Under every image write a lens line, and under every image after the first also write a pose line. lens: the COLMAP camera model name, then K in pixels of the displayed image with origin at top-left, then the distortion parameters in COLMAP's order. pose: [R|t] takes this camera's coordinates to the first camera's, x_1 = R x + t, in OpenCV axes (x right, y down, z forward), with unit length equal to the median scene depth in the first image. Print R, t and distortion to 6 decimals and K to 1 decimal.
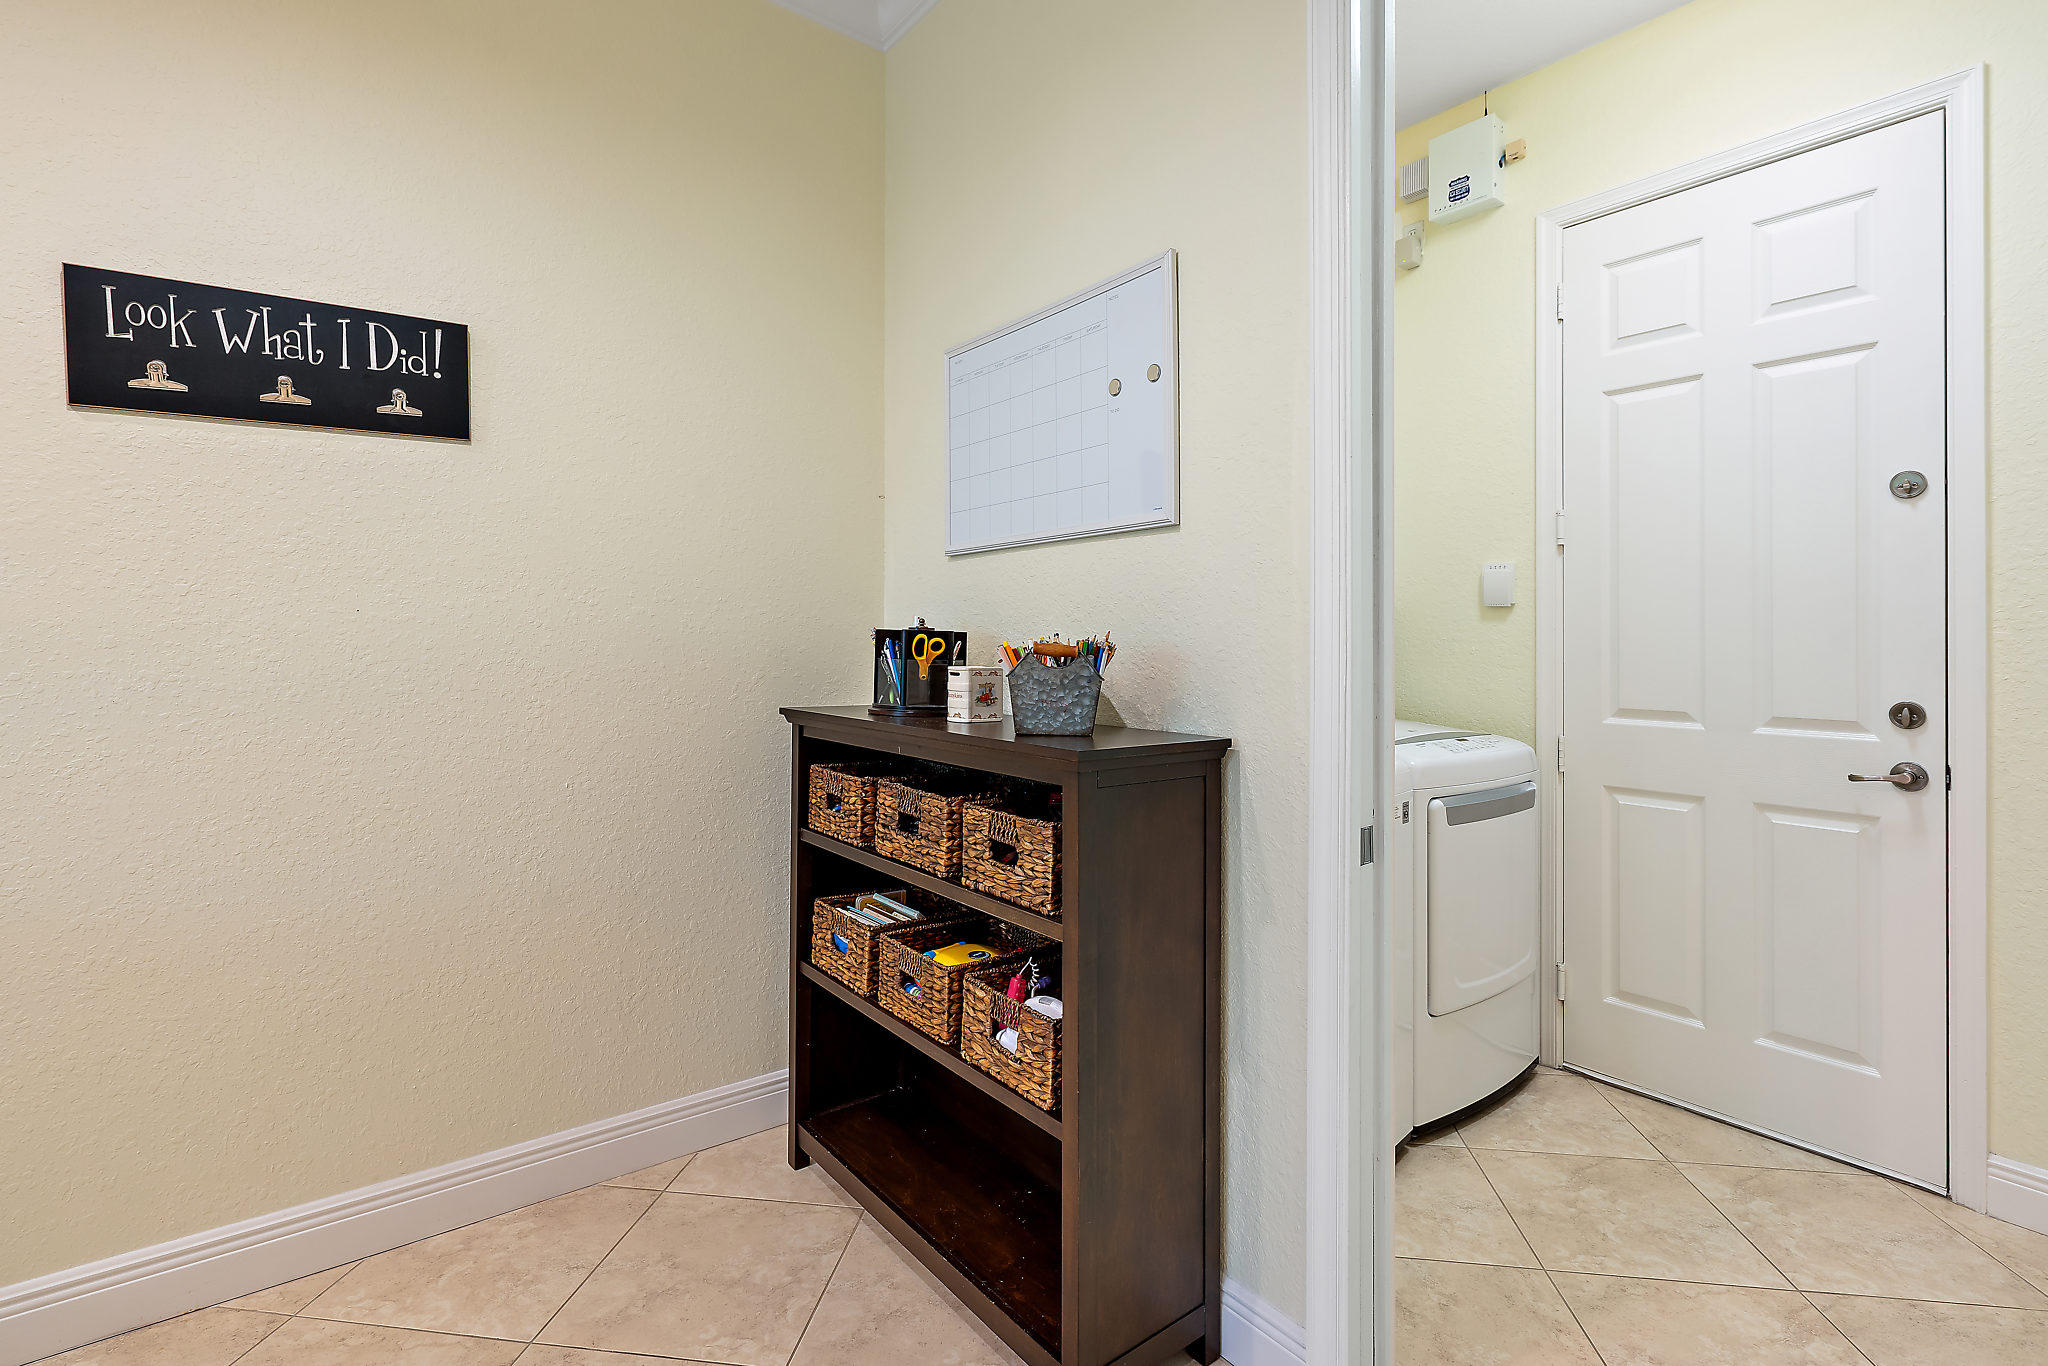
lens RADIAL K [[985.8, 0, 1026.4], [0, 985.8, 620.3], [0, 0, 1]] dist [-0.002637, -0.000466]
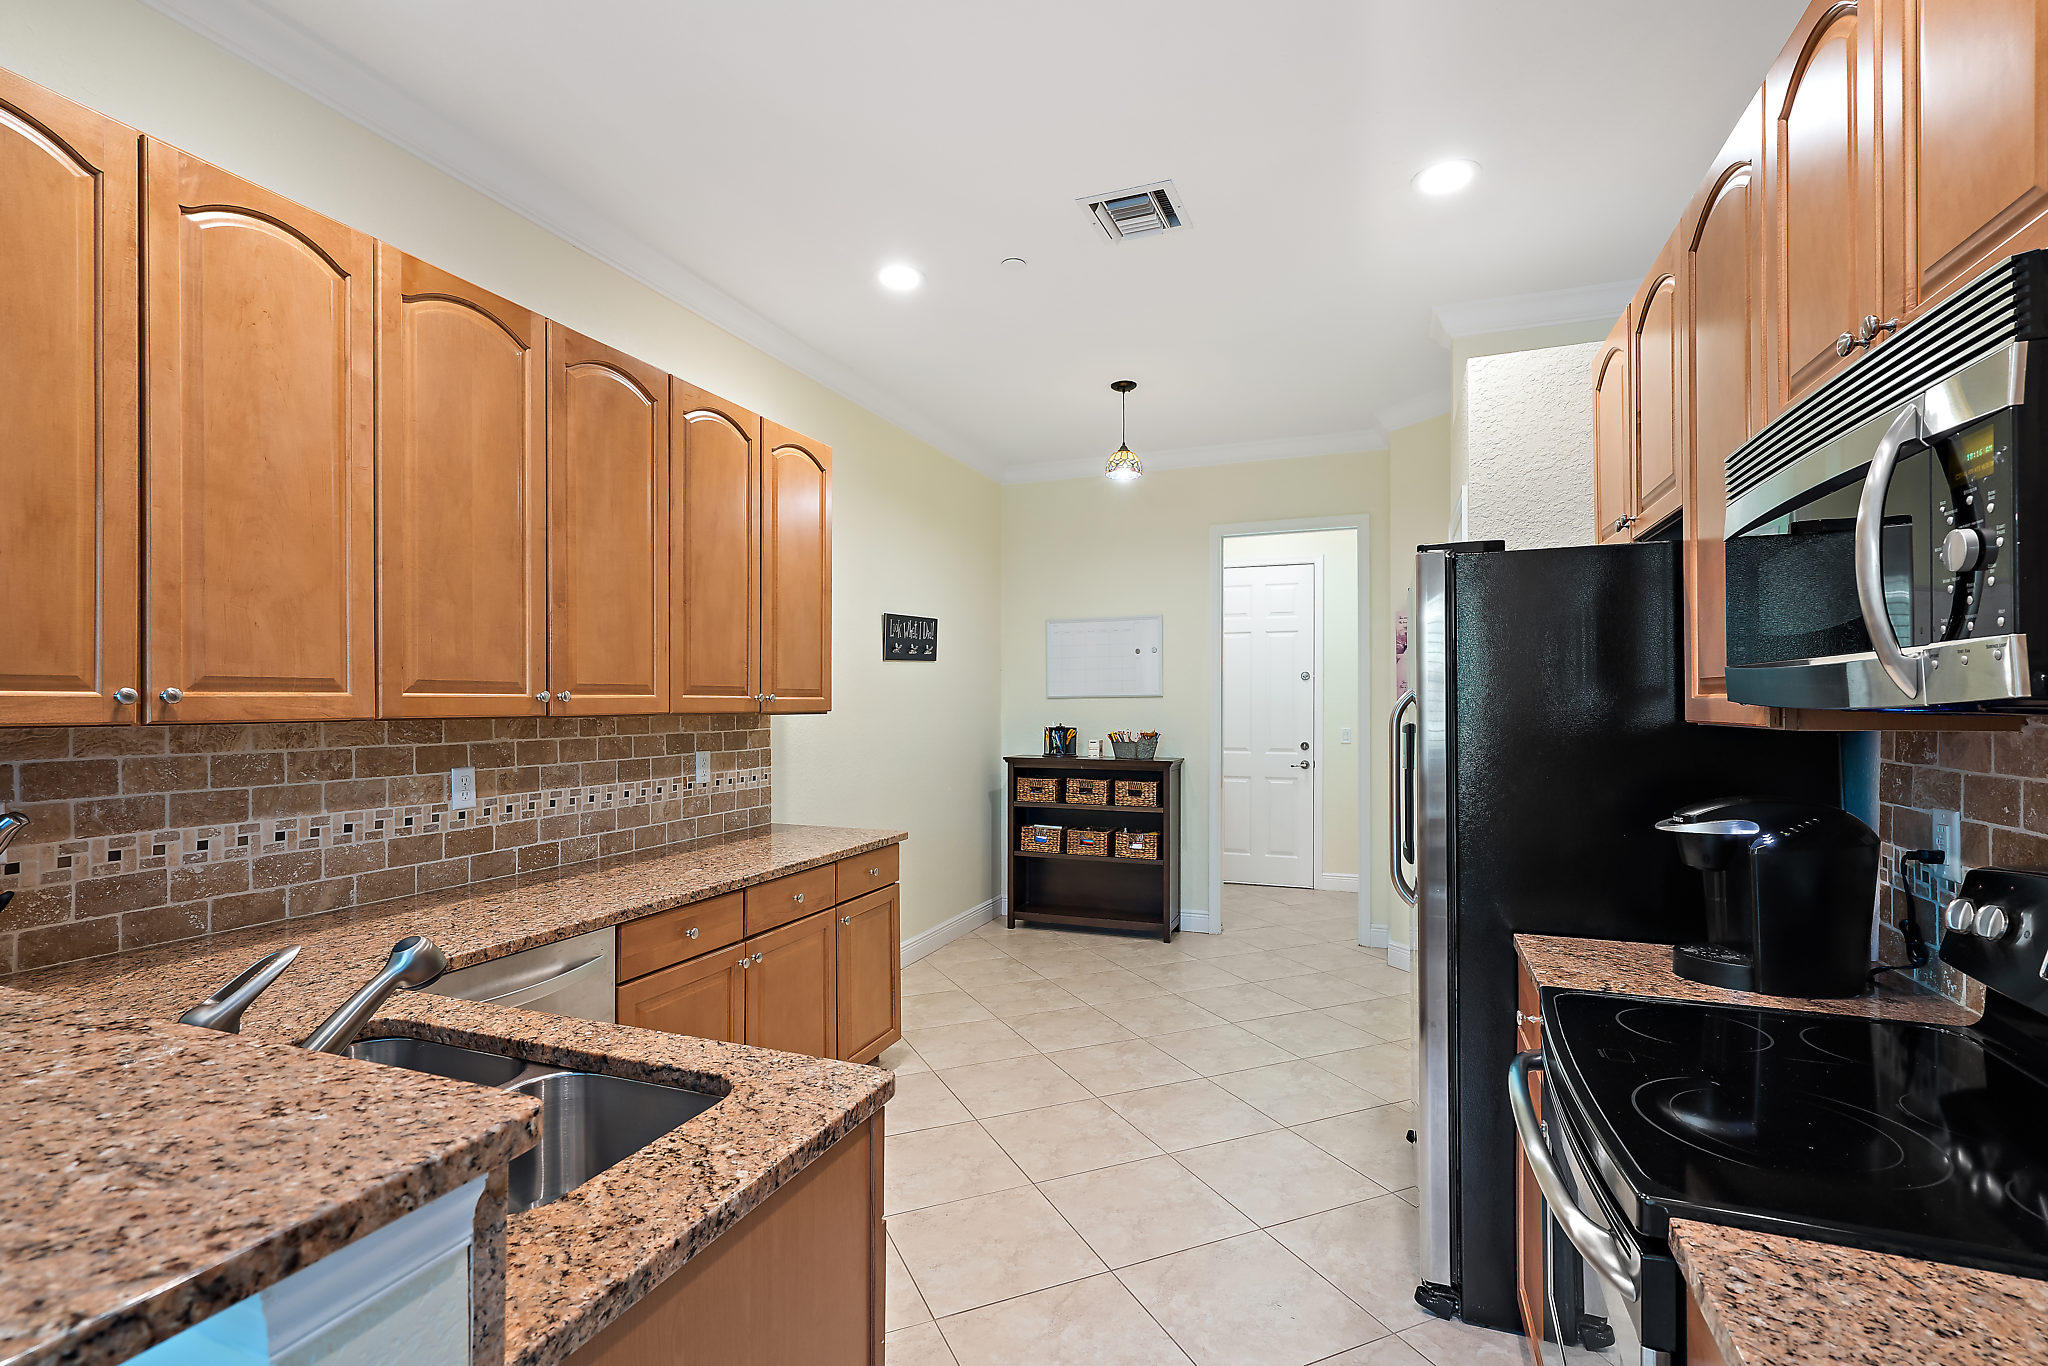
lens RADIAL K [[957.5, 0, 1024.0], [0, 957.5, 683.0], [0, 0, 1]] dist [-0.001560, -0.000457]
pose [[0.855771, 0.002443, 0.517350, -1.730101], [-0.004245, 0.999988, 0.002301, -0.130341], [-0.517338, -0.004165, 0.855771, -1.386275]]
